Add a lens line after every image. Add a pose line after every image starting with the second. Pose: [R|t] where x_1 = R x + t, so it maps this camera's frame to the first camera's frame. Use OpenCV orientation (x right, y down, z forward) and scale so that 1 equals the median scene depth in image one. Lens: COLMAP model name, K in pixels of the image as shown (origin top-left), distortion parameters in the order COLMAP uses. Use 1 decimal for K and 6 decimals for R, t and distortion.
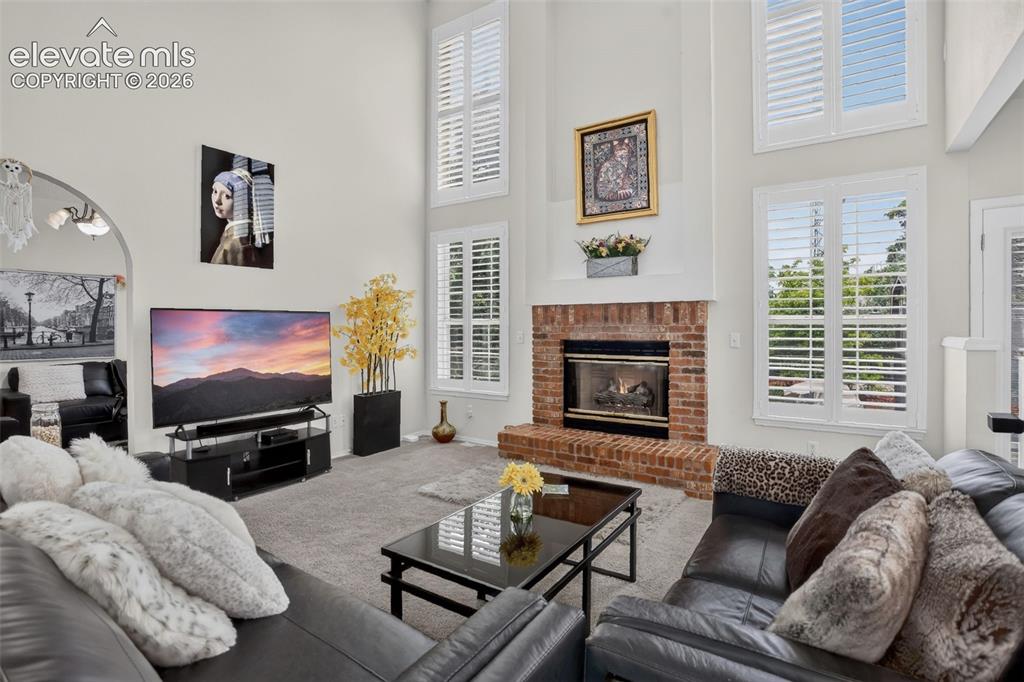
lens RADIAL K [[501.8, 0, 512.6], [0, 501.8, 332.3], [0, 0, 1]] dist [-0.060660, 0.019312]
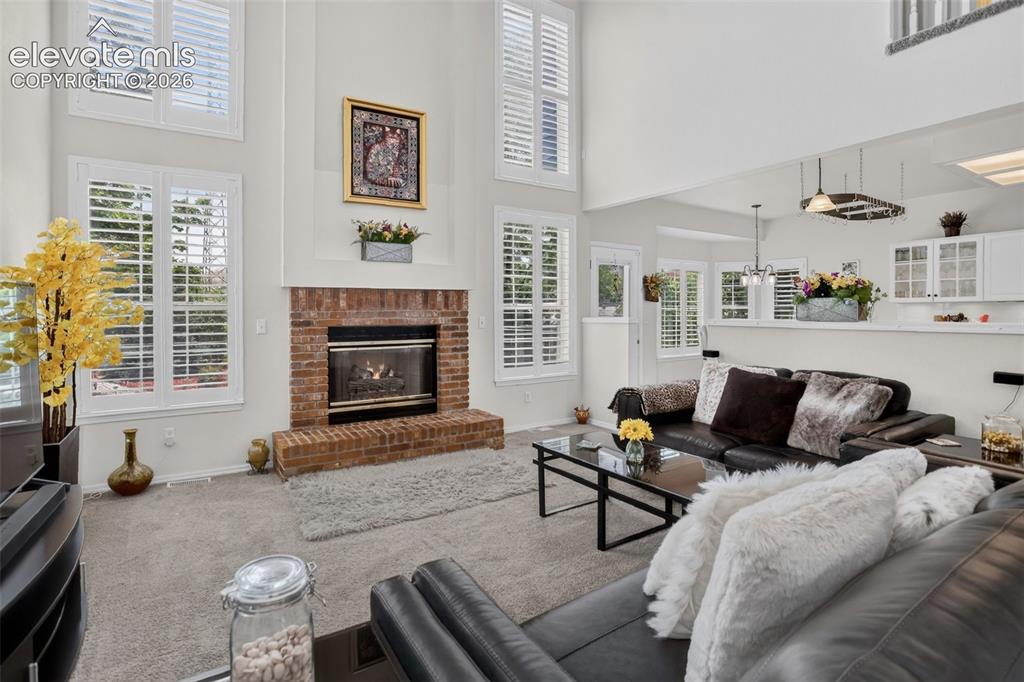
lens RADIAL K [[501.8, 0, 485.8], [0, 501.8, 316.6], [0, 0, 1]] dist [-0.060660, 0.019312]
pose [[0.410380, -0.009137, 0.911869, -0.647709], [0.012821, 0.999909, 0.004250, -0.003925], [-0.911825, 0.009947, 0.410460, 0.420373]]
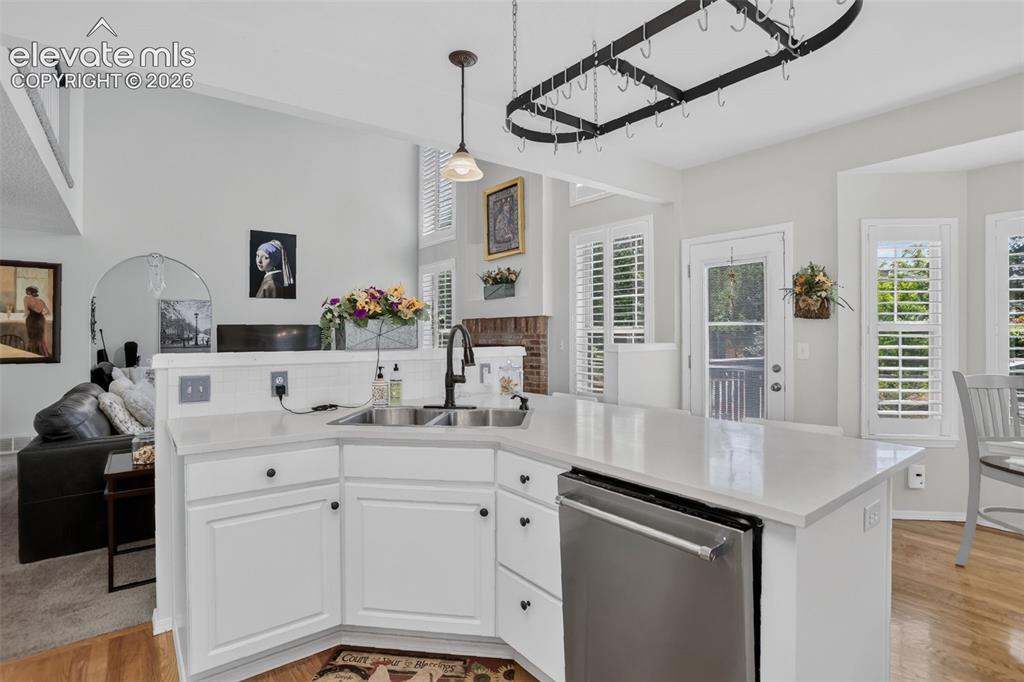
lens RADIAL K [[501.8, 0, 505.4], [0, 501.8, 334.3], [0, 0, 1]] dist [-0.060660, 0.019312]
pose [[0.945071, 0.001023, -0.326863, 0.683857], [-0.003923, 0.999959, -0.008213, -0.000629], [0.326841, 0.009044, 0.945036, -0.311510]]
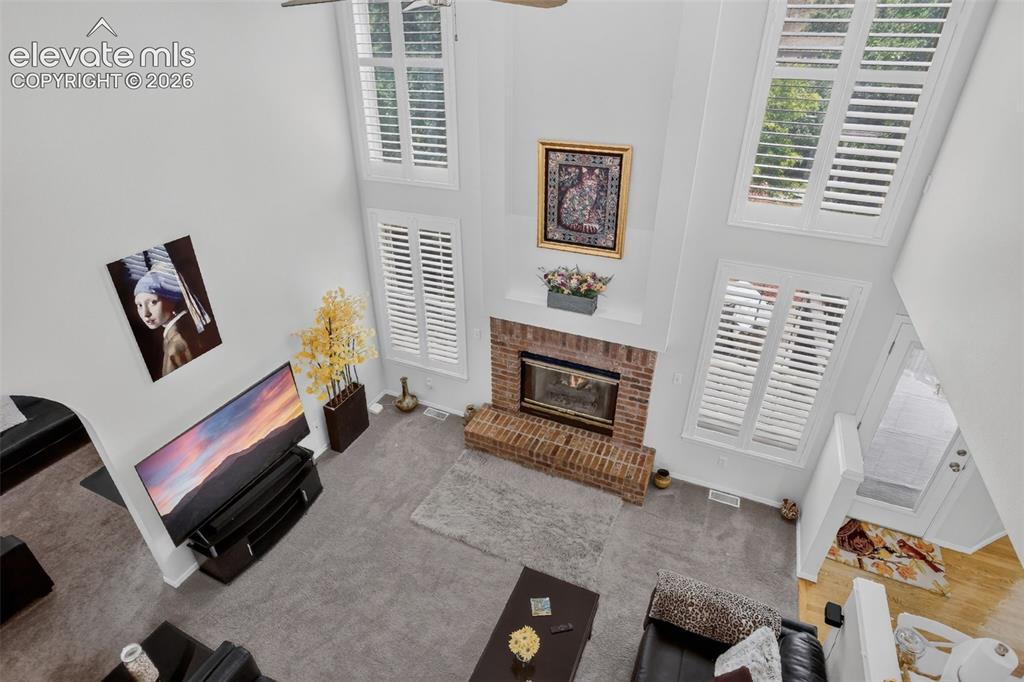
lens RADIAL K [[501.8, 0, 508.4], [0, 501.8, 344.5], [0, 0, 1]] dist [-0.060660, 0.019312]
pose [[0.985088, -0.086555, 0.148692, -0.089982], [0.002740, 0.872023, 0.489457, -0.560778], [-0.172028, -0.481751, 0.859257, 0.107079]]
